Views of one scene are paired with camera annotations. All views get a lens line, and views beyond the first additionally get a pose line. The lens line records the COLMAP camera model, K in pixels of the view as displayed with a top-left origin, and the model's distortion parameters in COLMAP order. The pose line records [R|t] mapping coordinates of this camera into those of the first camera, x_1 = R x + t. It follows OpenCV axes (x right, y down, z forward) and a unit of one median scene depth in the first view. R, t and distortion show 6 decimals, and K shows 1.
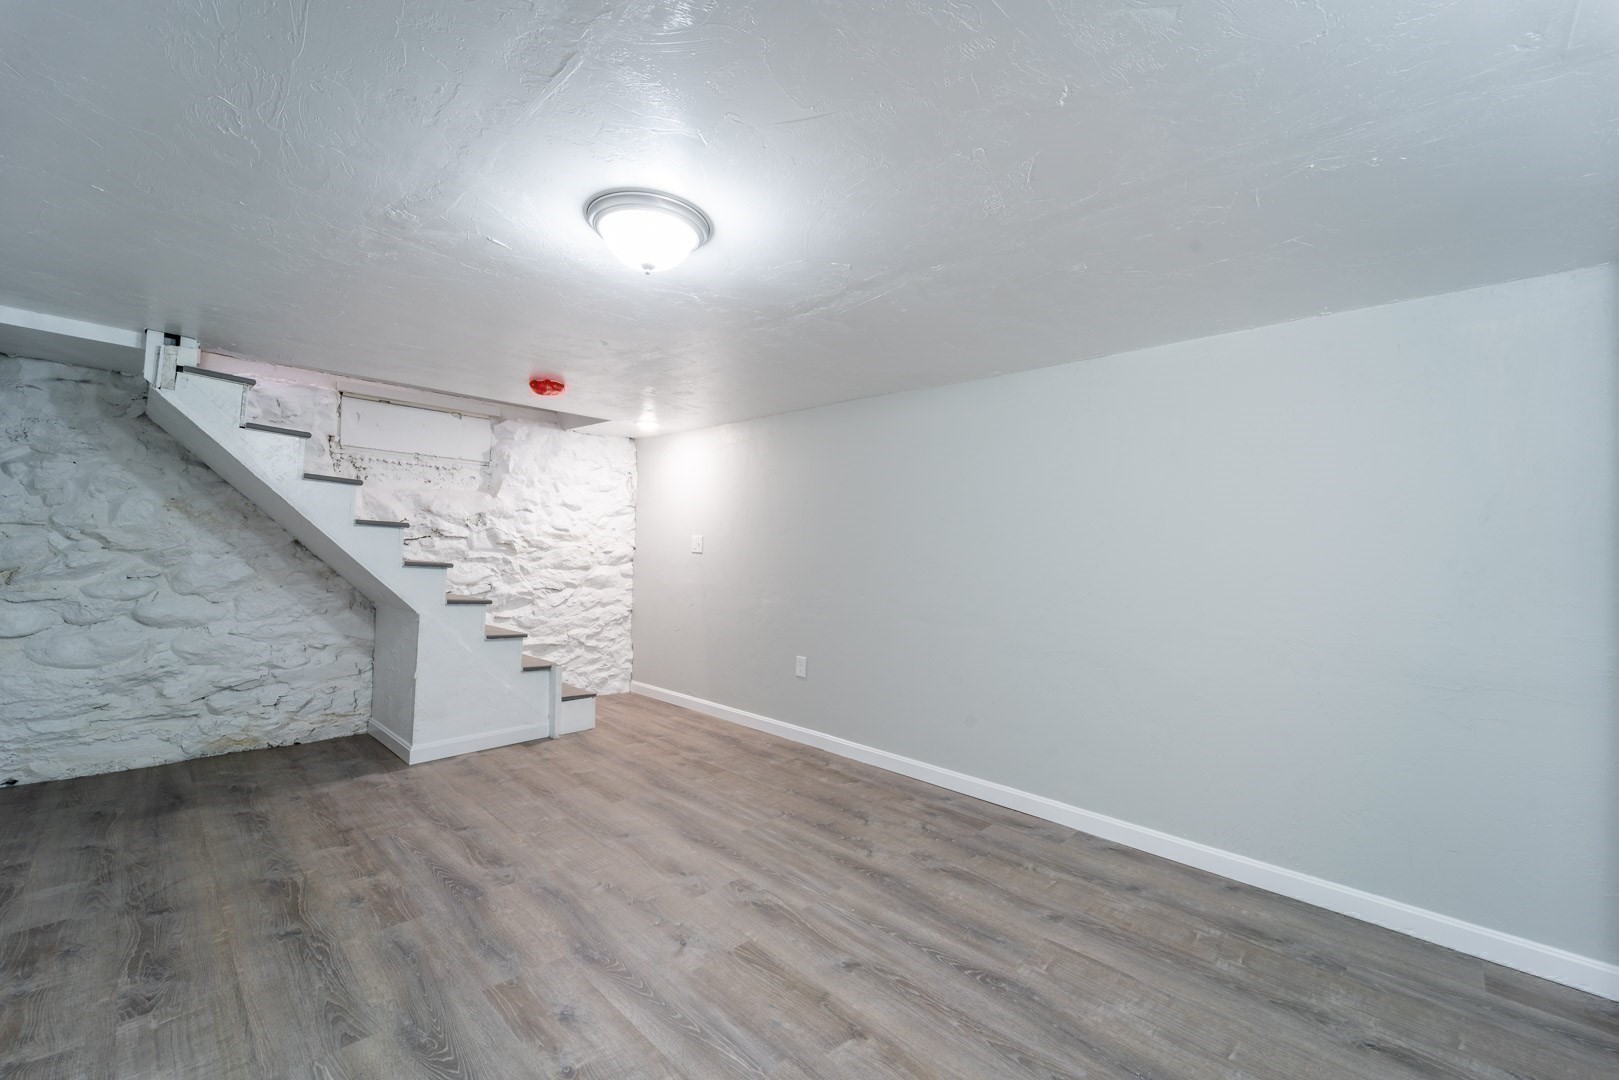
lens RADIAL K [[644.3, 0, 809.9], [0, 644.3, 537.6], [0, 0, 1]] dist [0.001510, -0.000462]
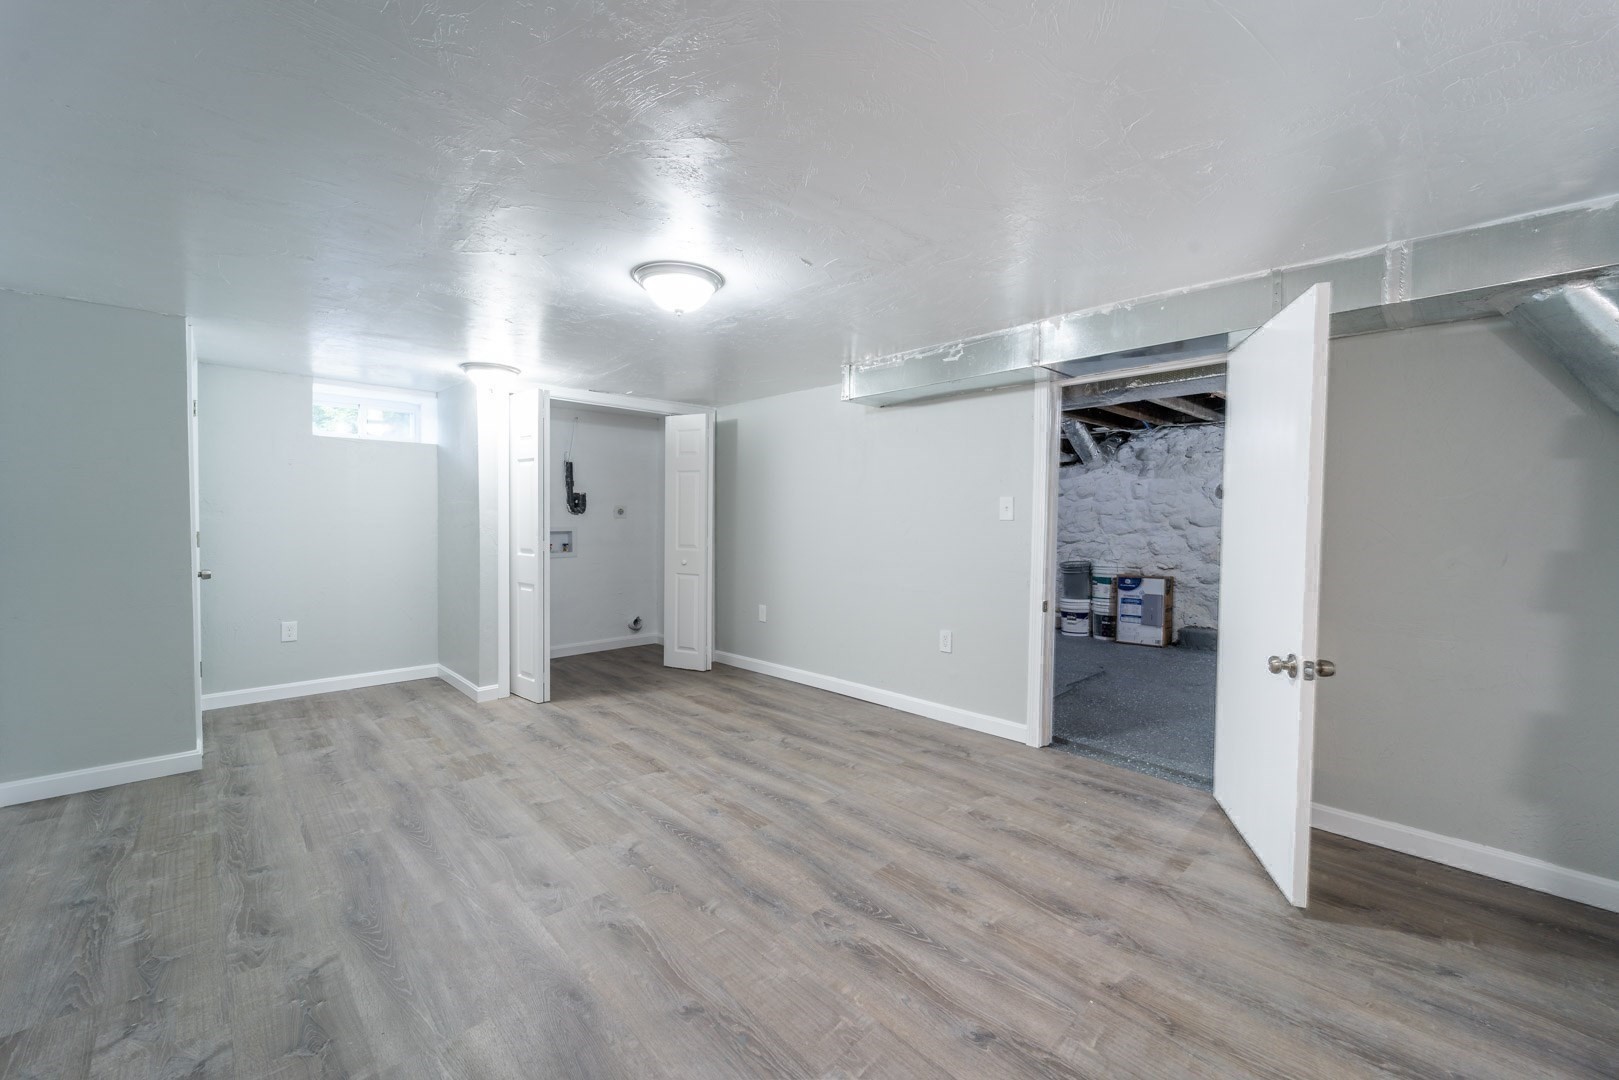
lens RADIAL K [[644.3, 0, 809.9], [0, 644.3, 537.6], [0, 0, 1]] dist [0.001510, -0.000462]
pose [[-0.998267, -0.034585, 0.047604, -0.501182], [-0.033948, 0.999324, 0.014130, 0.027597], [-0.048060, 0.012490, -0.998766, 1.928970]]
